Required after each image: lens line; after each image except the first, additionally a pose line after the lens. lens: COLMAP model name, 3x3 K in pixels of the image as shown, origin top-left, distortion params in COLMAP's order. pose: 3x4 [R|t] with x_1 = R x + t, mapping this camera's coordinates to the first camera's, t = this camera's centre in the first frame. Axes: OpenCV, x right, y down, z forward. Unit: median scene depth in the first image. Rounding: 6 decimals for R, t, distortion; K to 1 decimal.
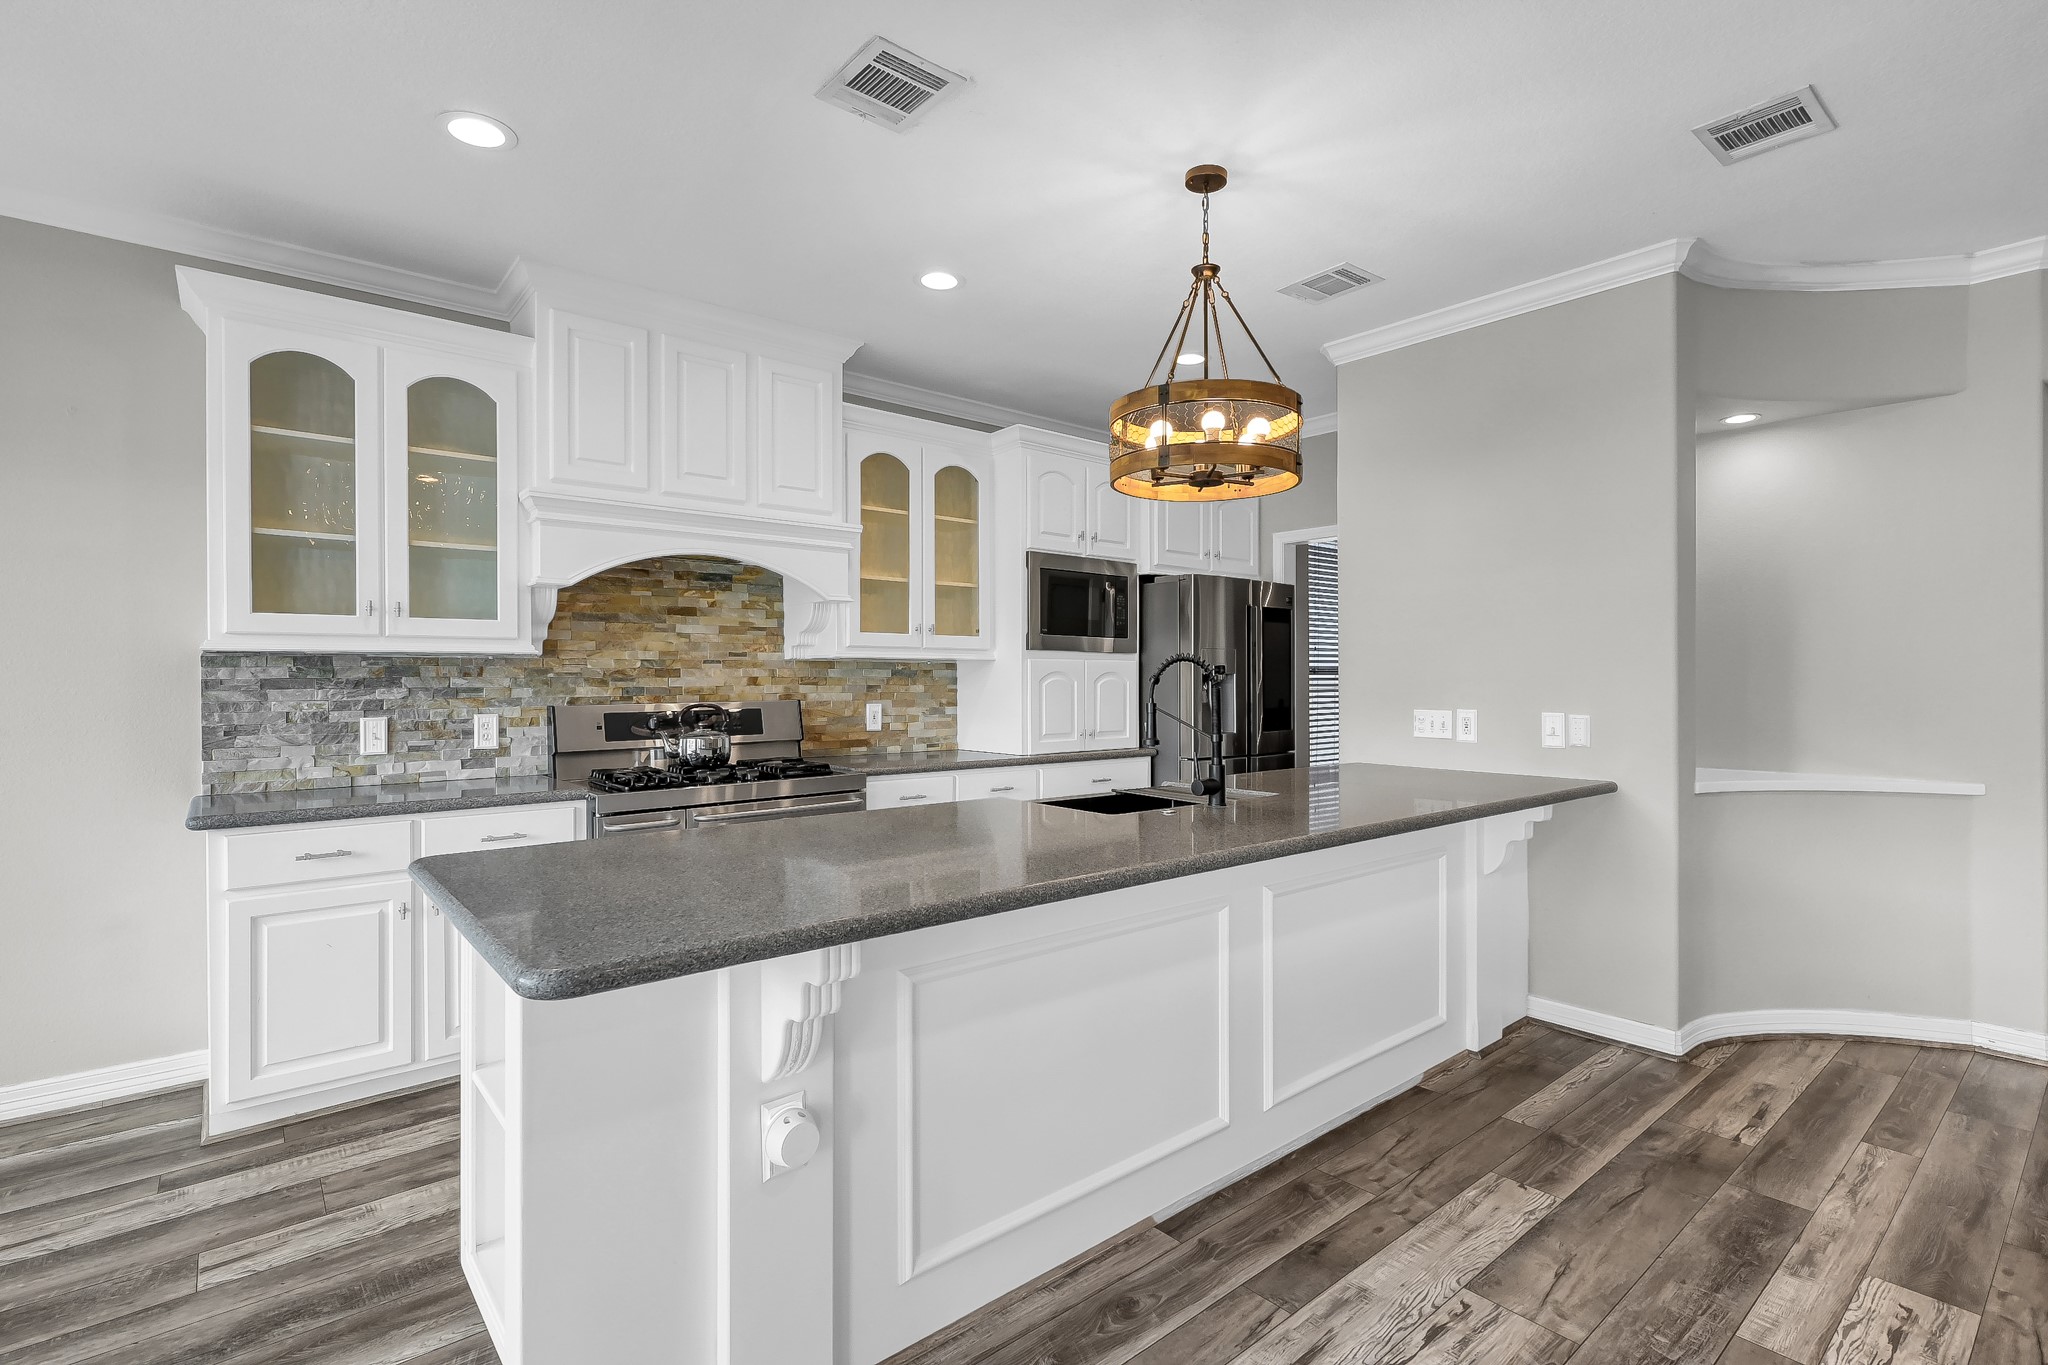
lens RADIAL K [[957.9, 0, 1027.8], [0, 957.9, 683.8], [0, 0, 1]] dist [0.000320, 0.001798]
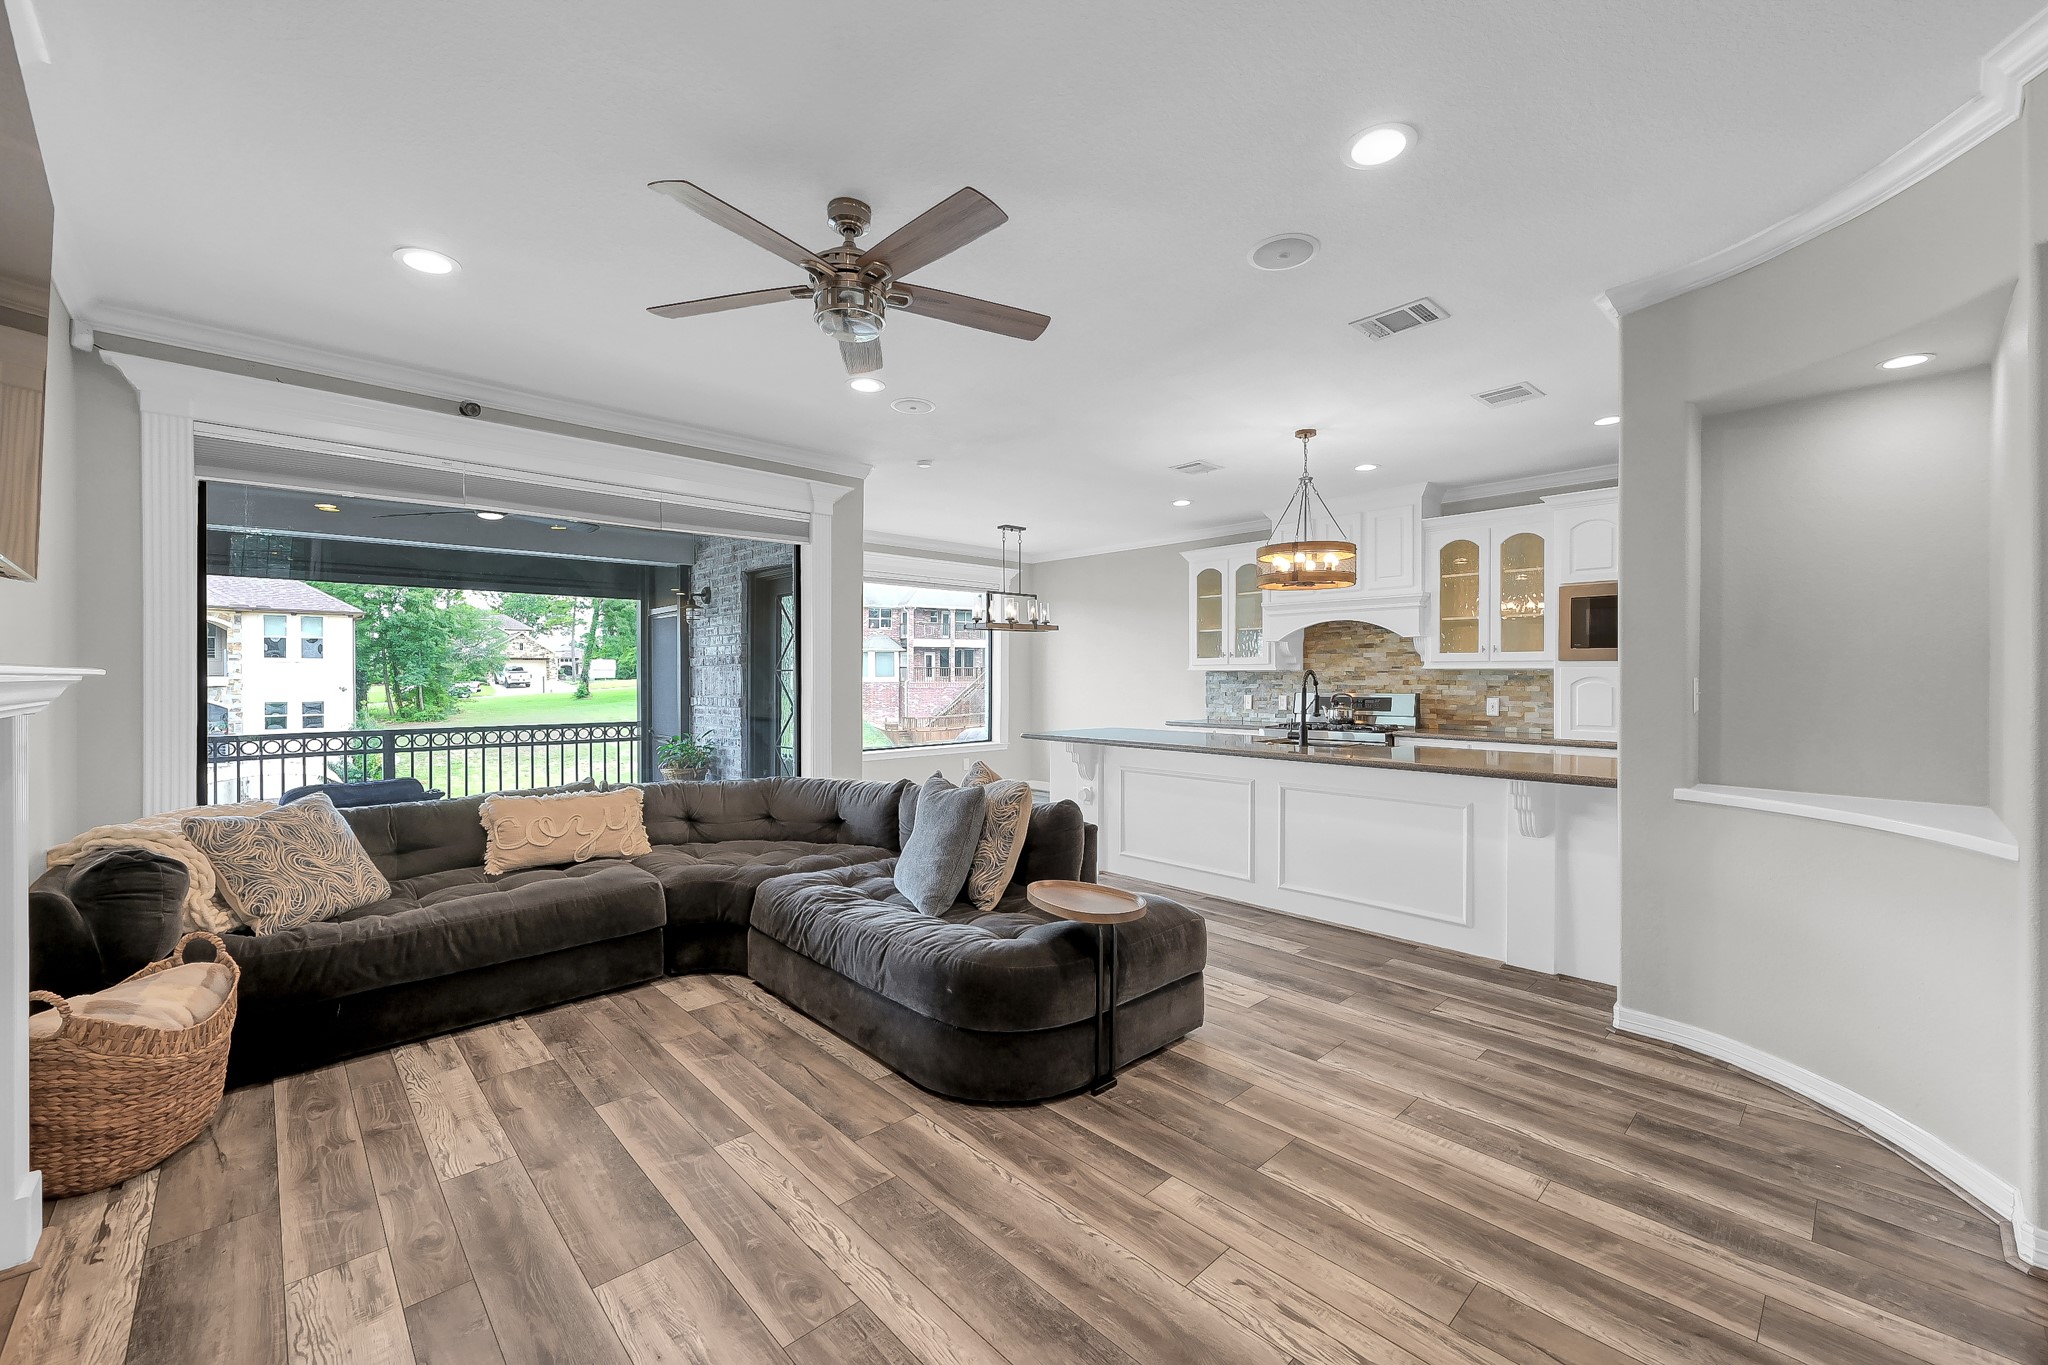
lens RADIAL K [[818.2, 0, 1004.9], [0, 818.2, 680.4], [0, 0, 1]] dist [-0.001795, 0.001850]
pose [[0.041379, 0.005323, -0.999129, 1.550428], [-0.007930, 0.999956, 0.004999, -0.010391], [0.999112, 0.007717, 0.041420, 0.251188]]
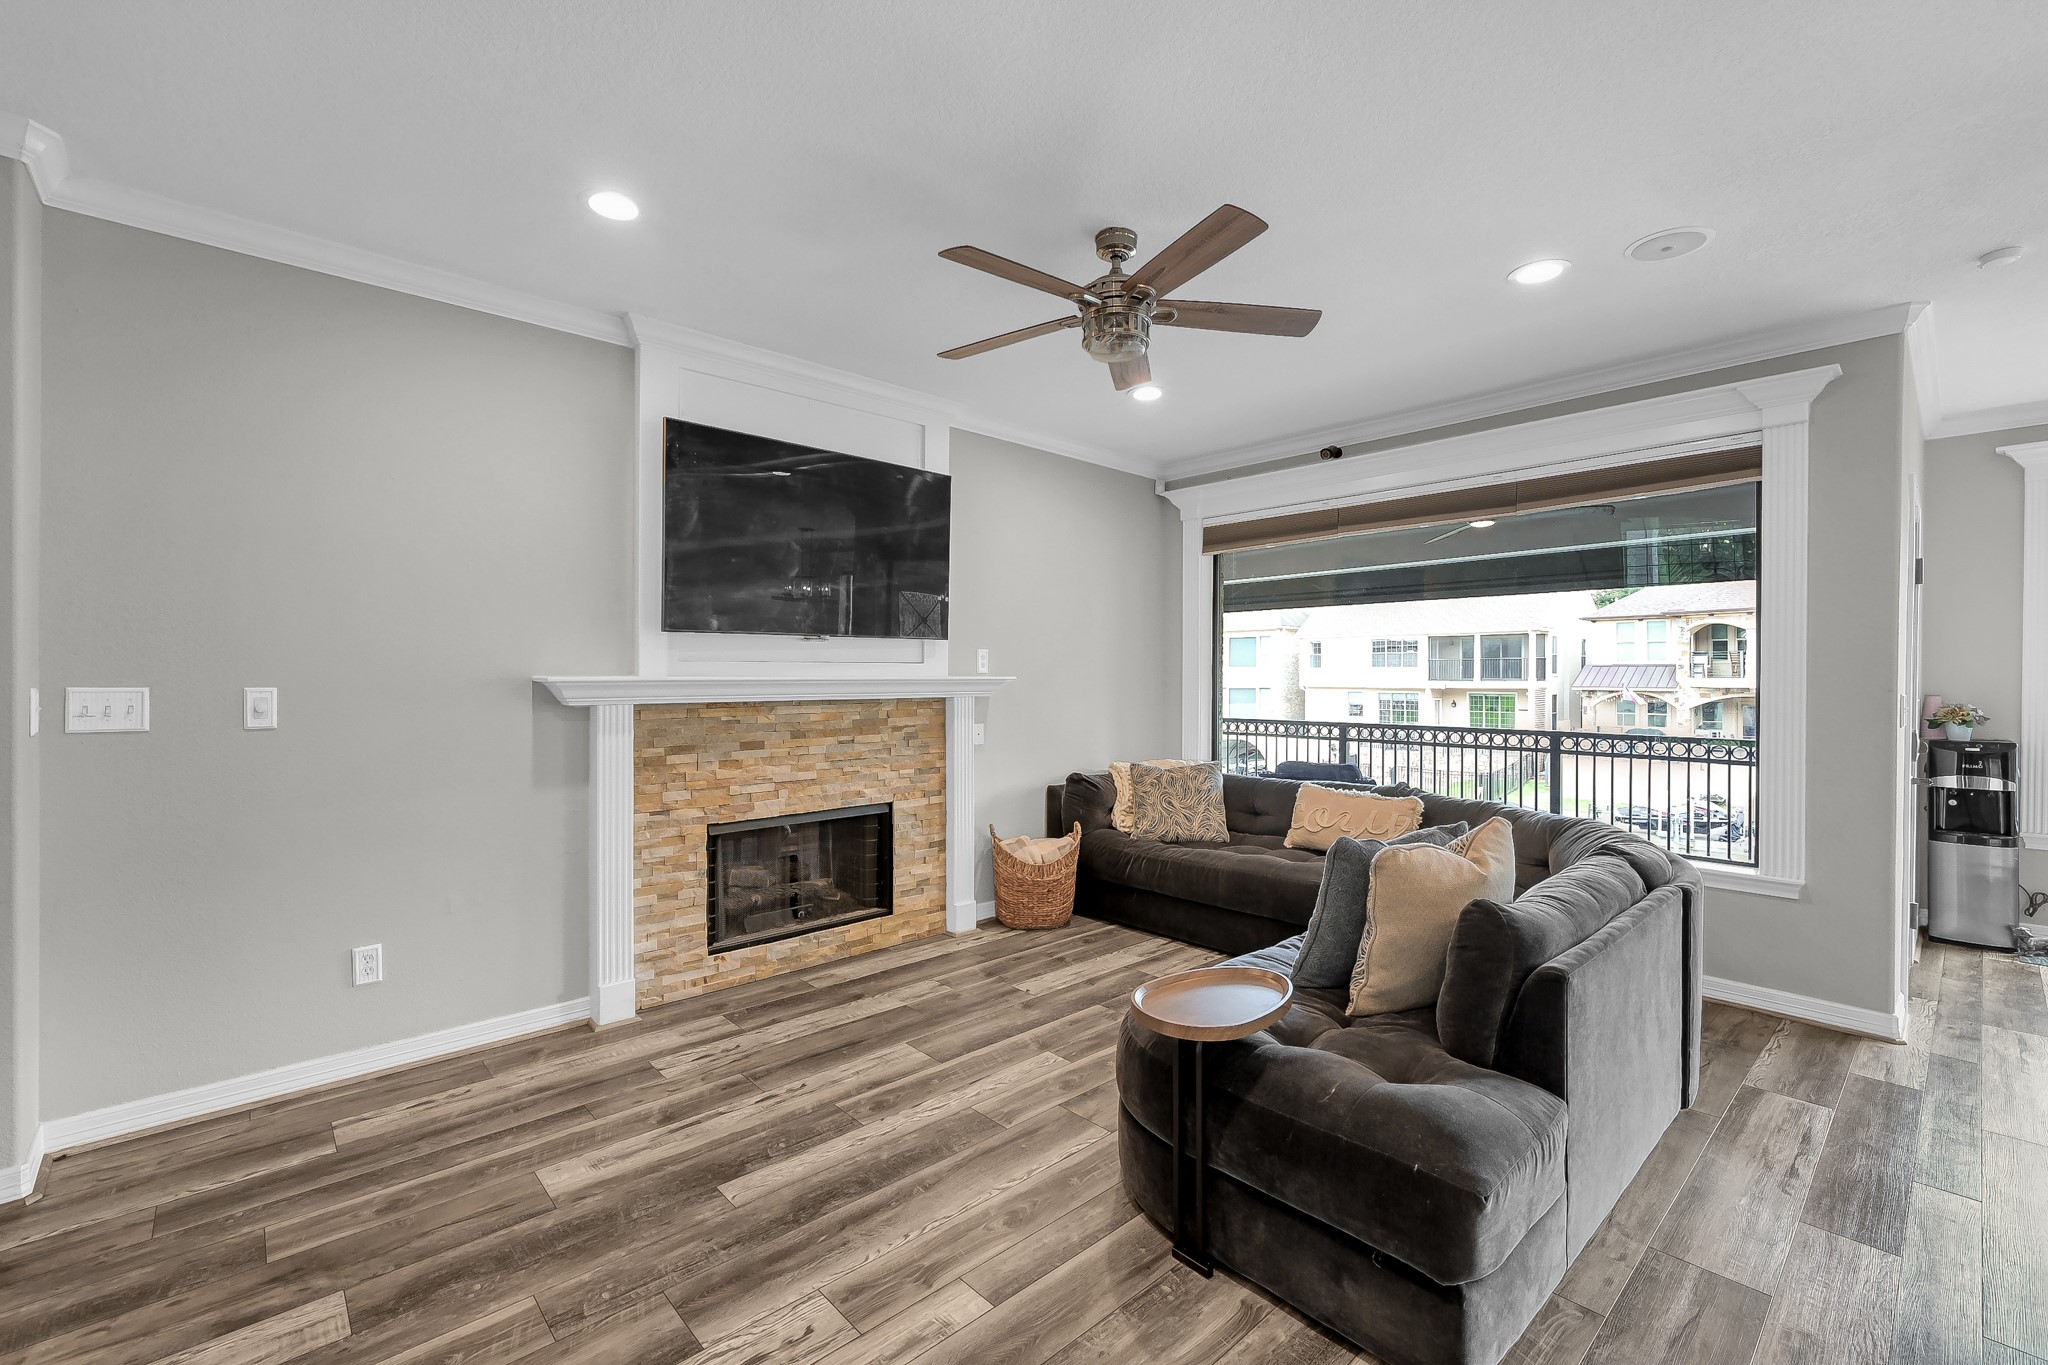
lens RADIAL K [[866.2, 0, 1039.4], [0, 866.2, 686.3], [0, 0, 1]] dist [0.004513, -0.001322]
pose [[-0.999268, -0.000874, -0.038234, 0.896904], [-0.001668, 0.999783, 0.020741, -0.026077], [0.038208, 0.020789, -0.999054, 0.969909]]
